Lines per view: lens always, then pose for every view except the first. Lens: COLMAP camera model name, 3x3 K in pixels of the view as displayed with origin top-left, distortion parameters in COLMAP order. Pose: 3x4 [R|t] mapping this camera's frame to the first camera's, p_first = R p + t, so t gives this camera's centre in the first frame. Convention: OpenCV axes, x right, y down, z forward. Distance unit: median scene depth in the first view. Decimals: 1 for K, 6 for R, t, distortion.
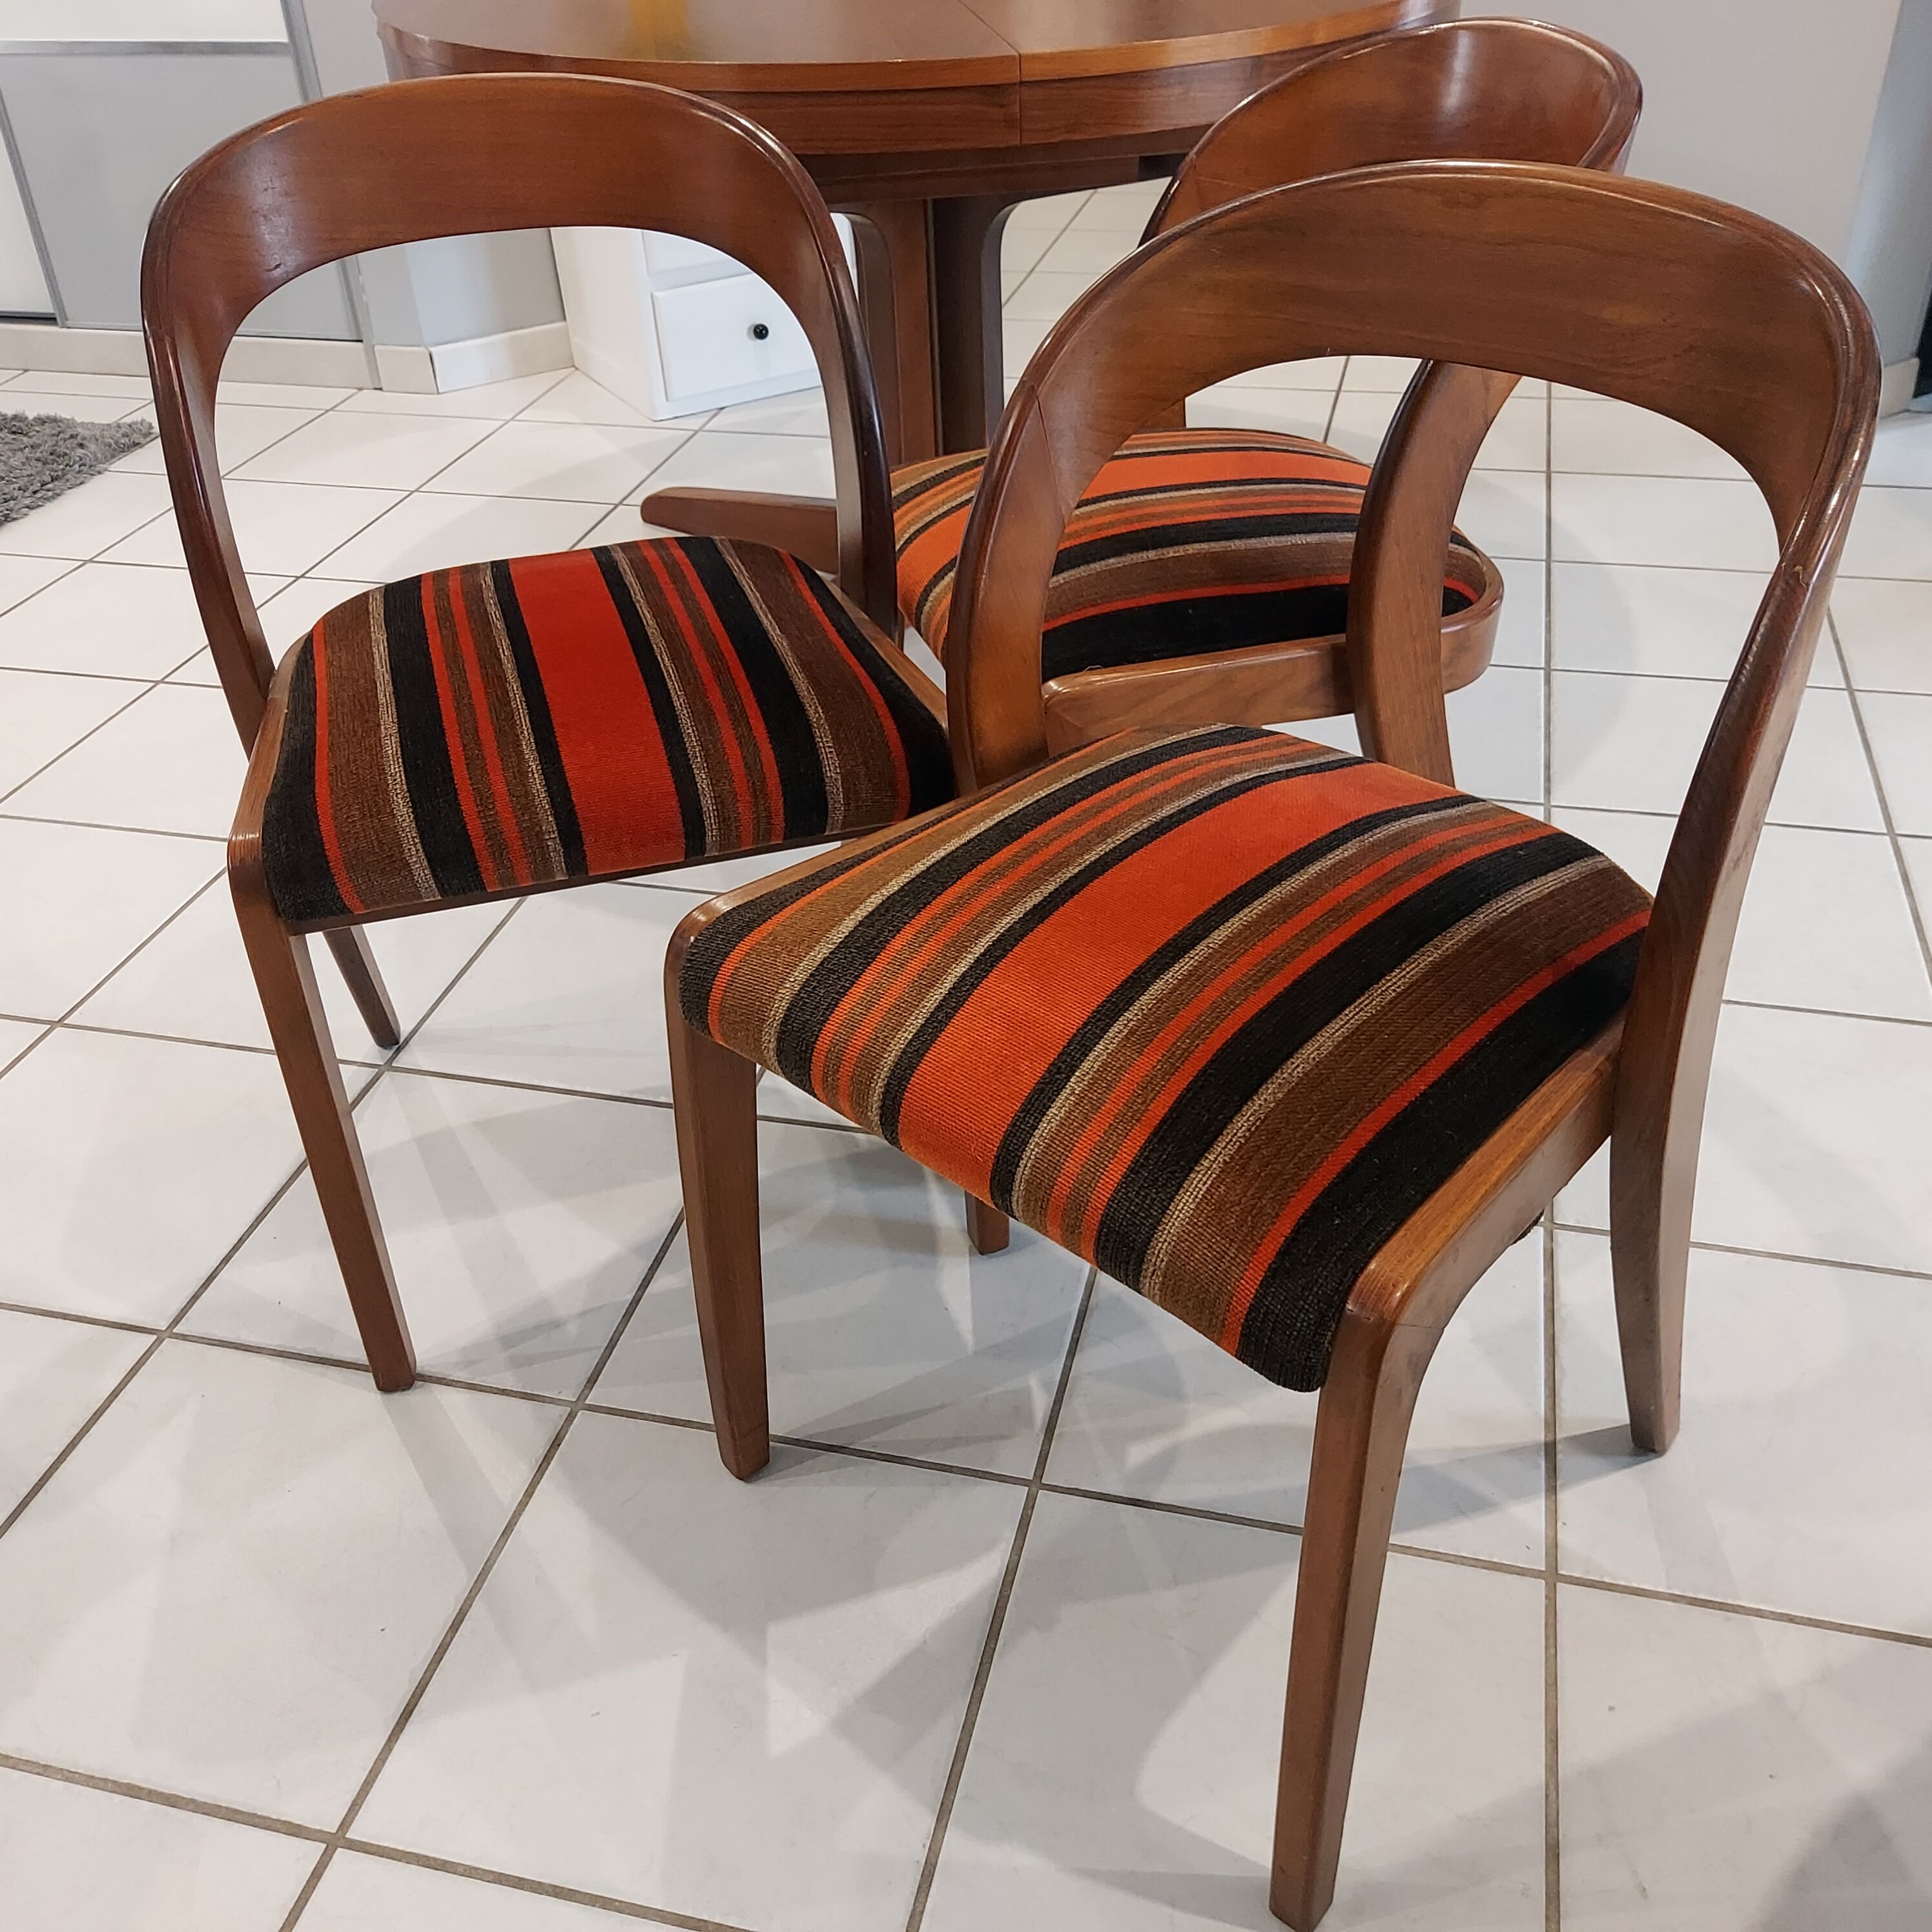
lens RADIAL K [[1878.1, 0, 970.7], [0, 1878.1, 979.4], [0, 0, 1]] dist [0.020196, -0.007633]
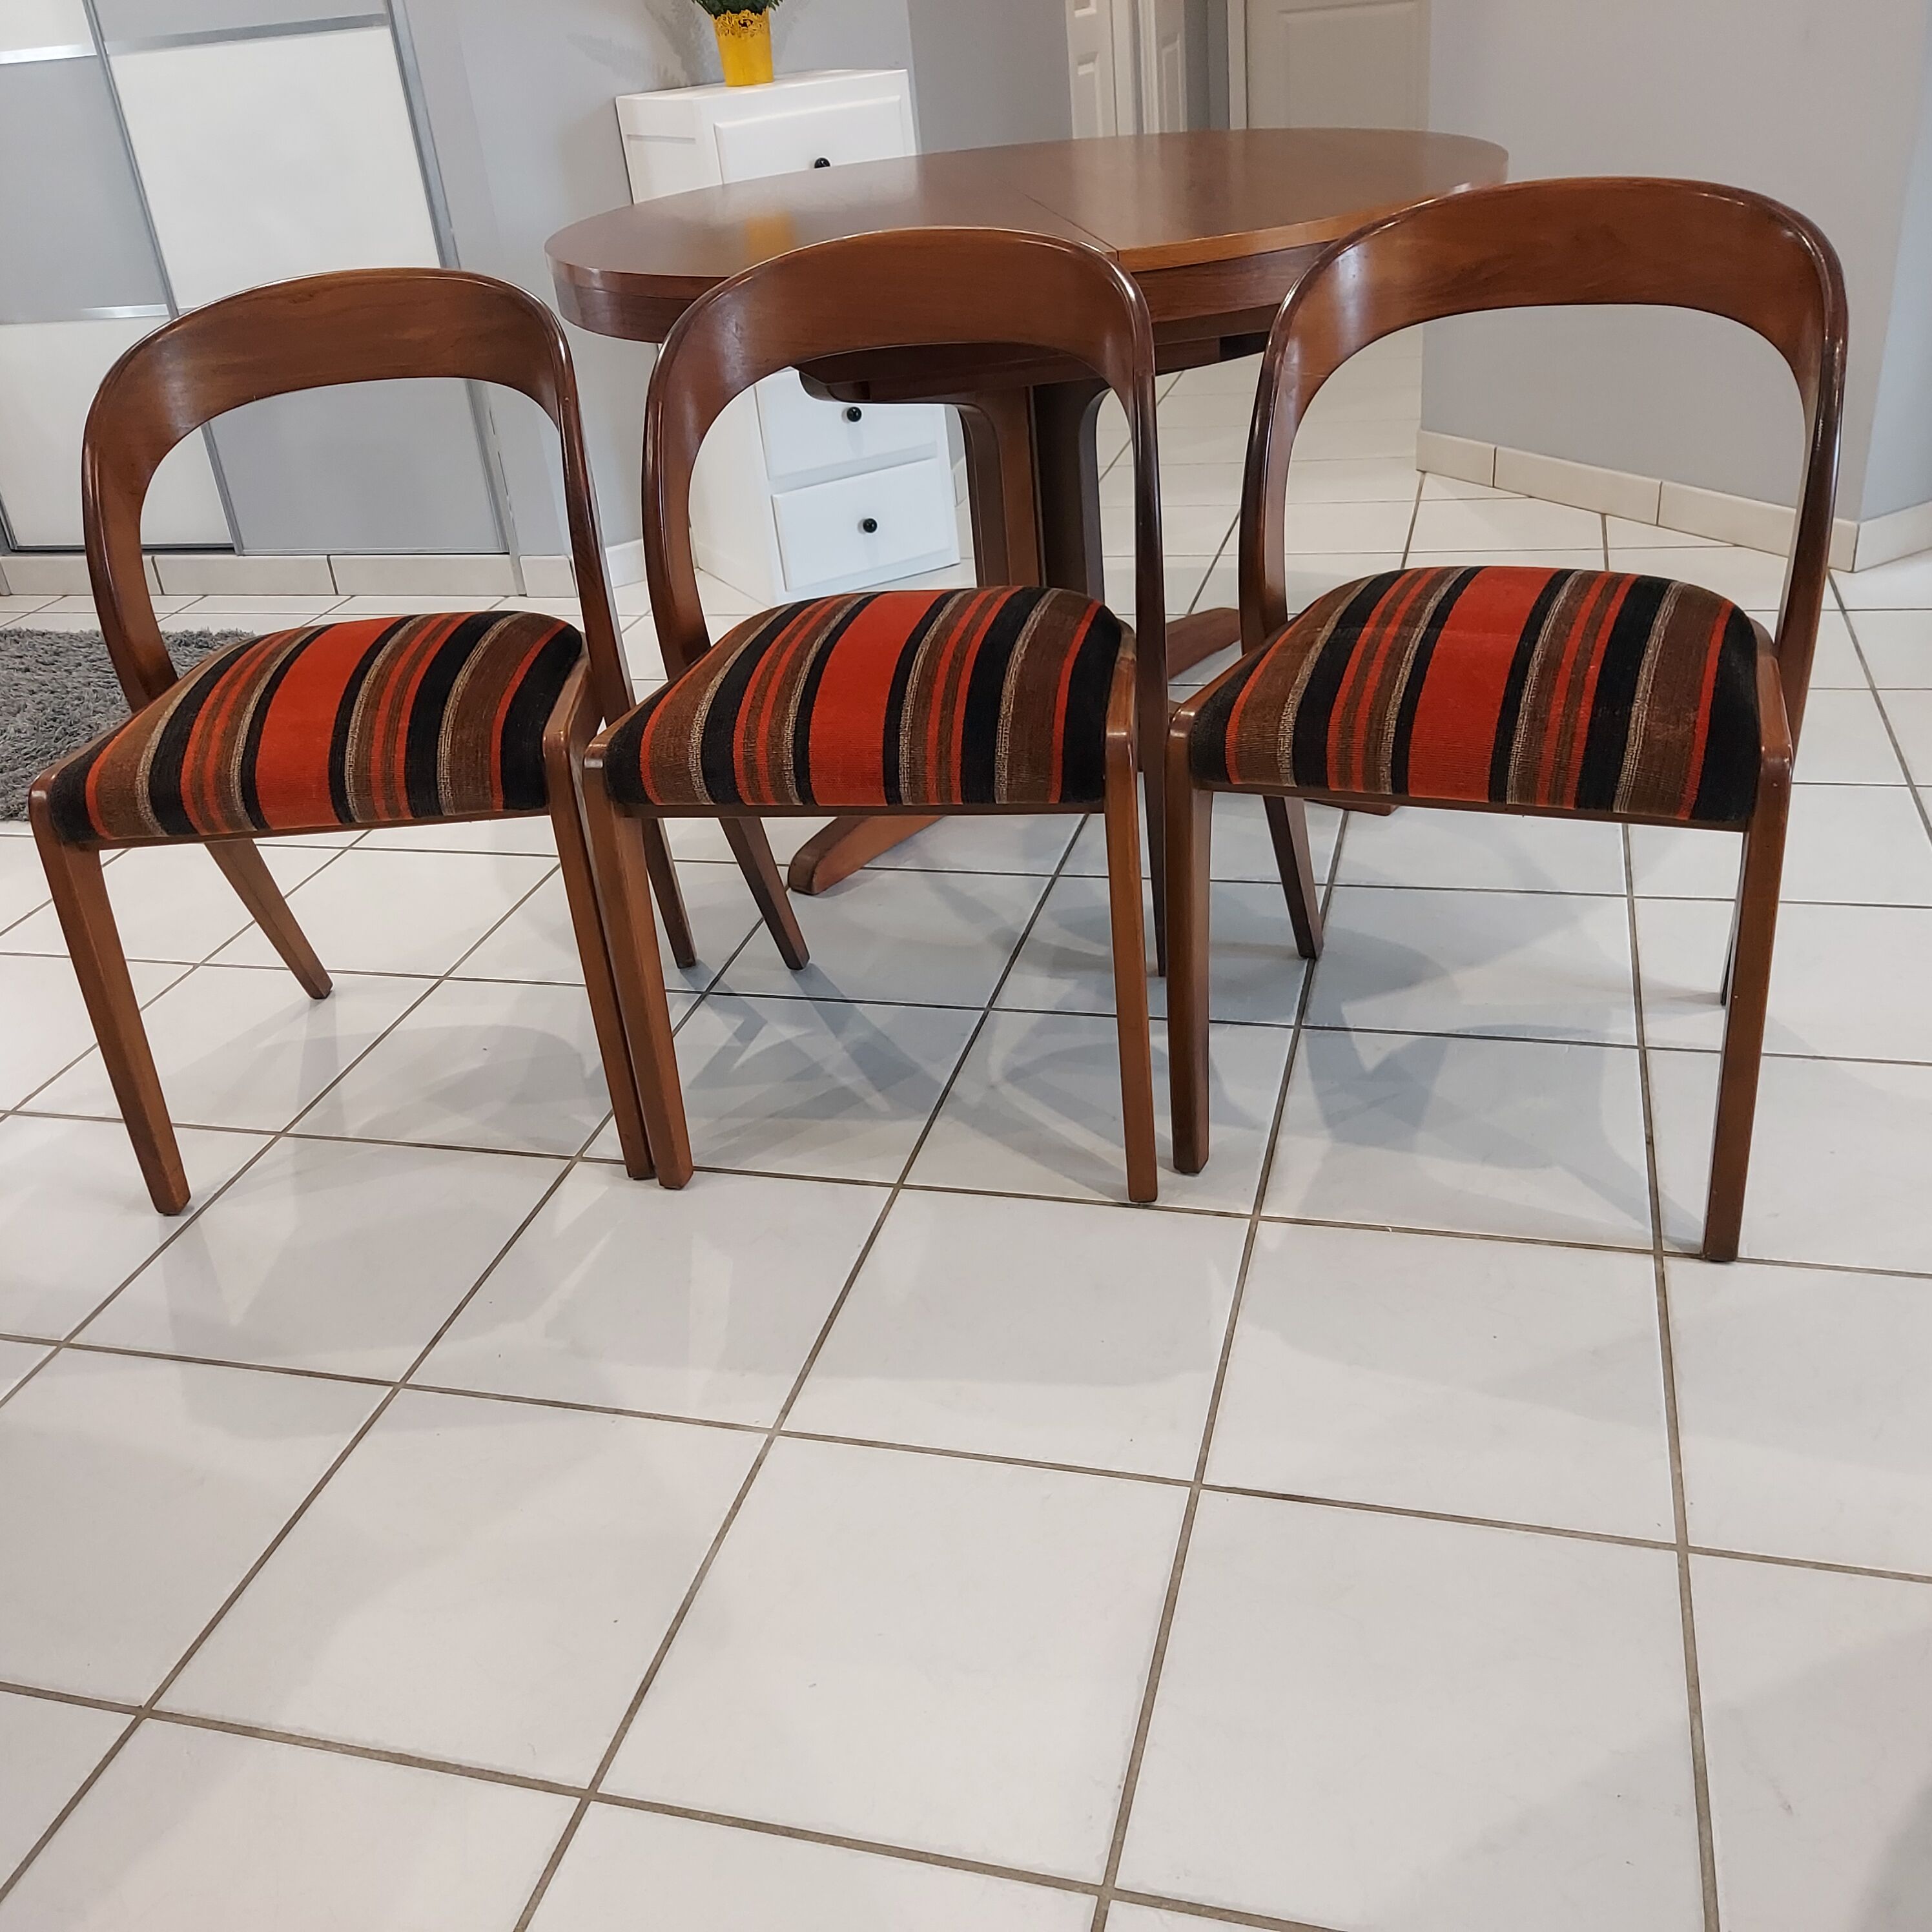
lens RADIAL K [[1878.8, 0, 966.0], [0, 1878.8, 966.0], [0, 0, 1]] dist [0.025983, -0.005061]
pose [[0.998282, -0.037438, -0.045071, -0.030573], [0.032024, 0.992807, -0.115361, 0.071248], [0.049065, 0.113719, 0.992301, -0.100131]]
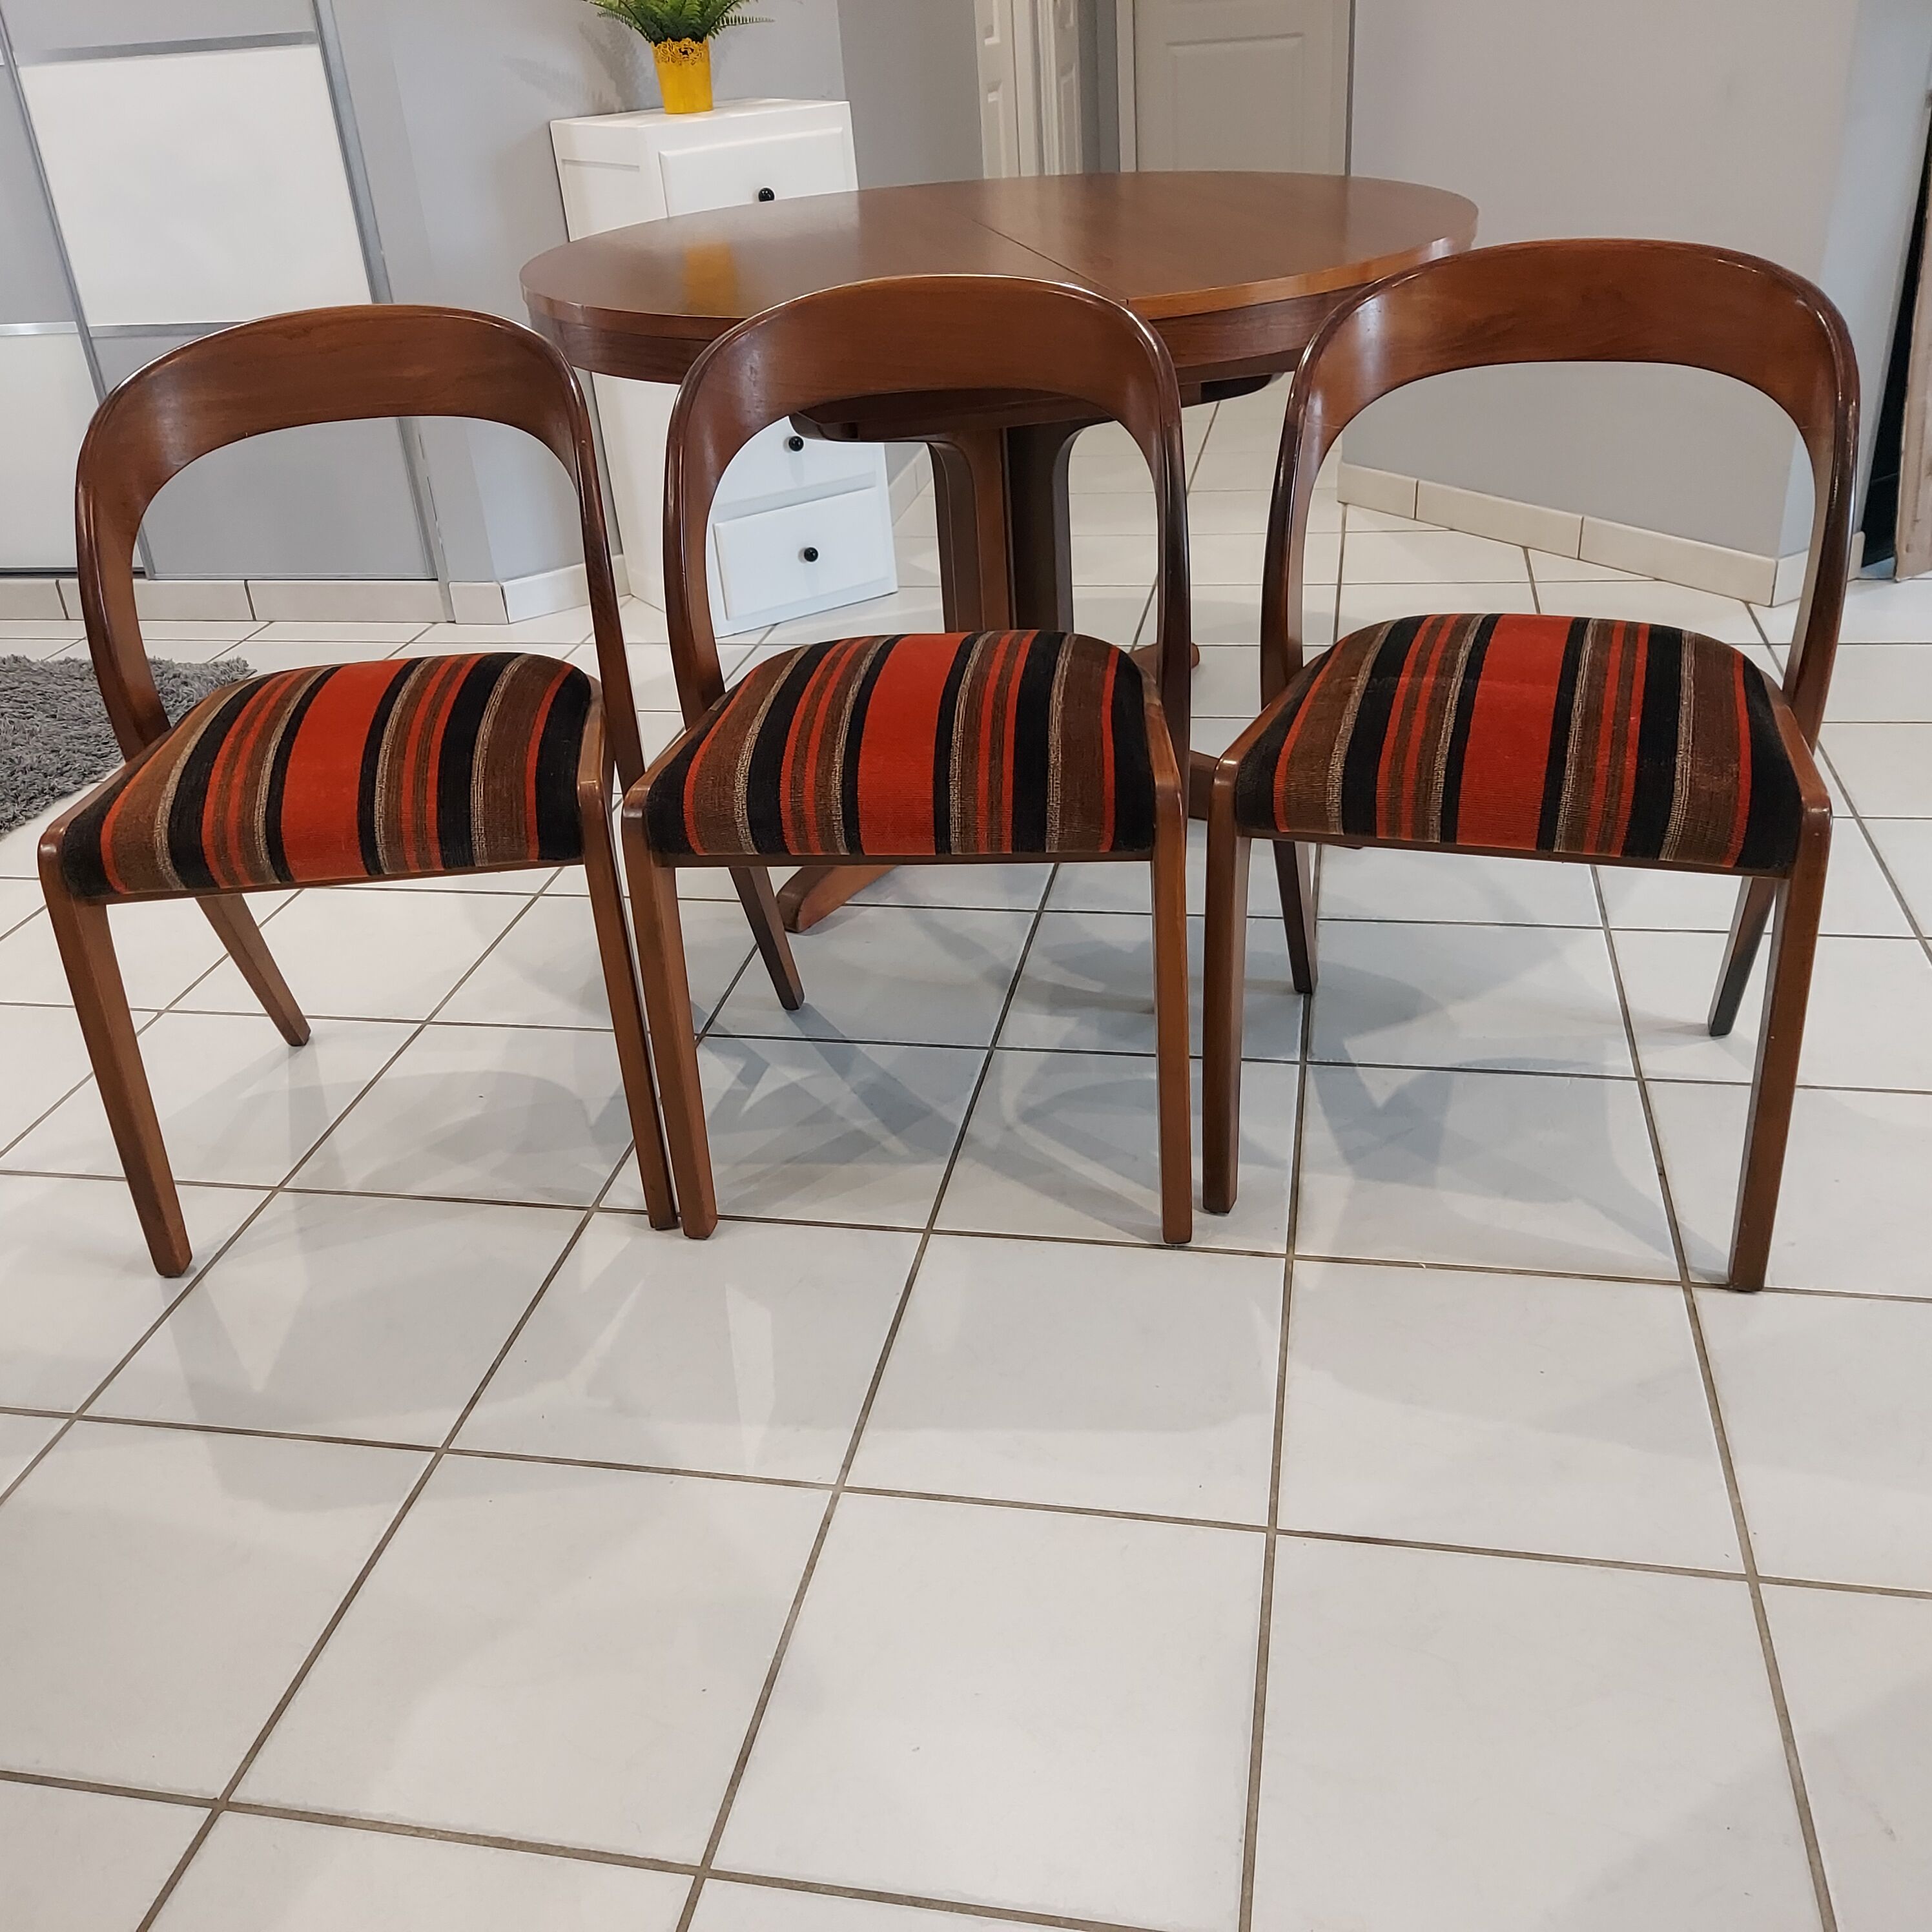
lens RADIAL K [[1874.2, 0, 962.9], [0, 1874.2, 965.1], [0, 0, 1]] dist [0.027685, -0.013197]
pose [[0.998312, -0.049018, 0.031151, -0.129394], [0.052369, 0.991645, -0.117888, 0.047253], [-0.025113, 0.119320, 0.992538, -0.102529]]
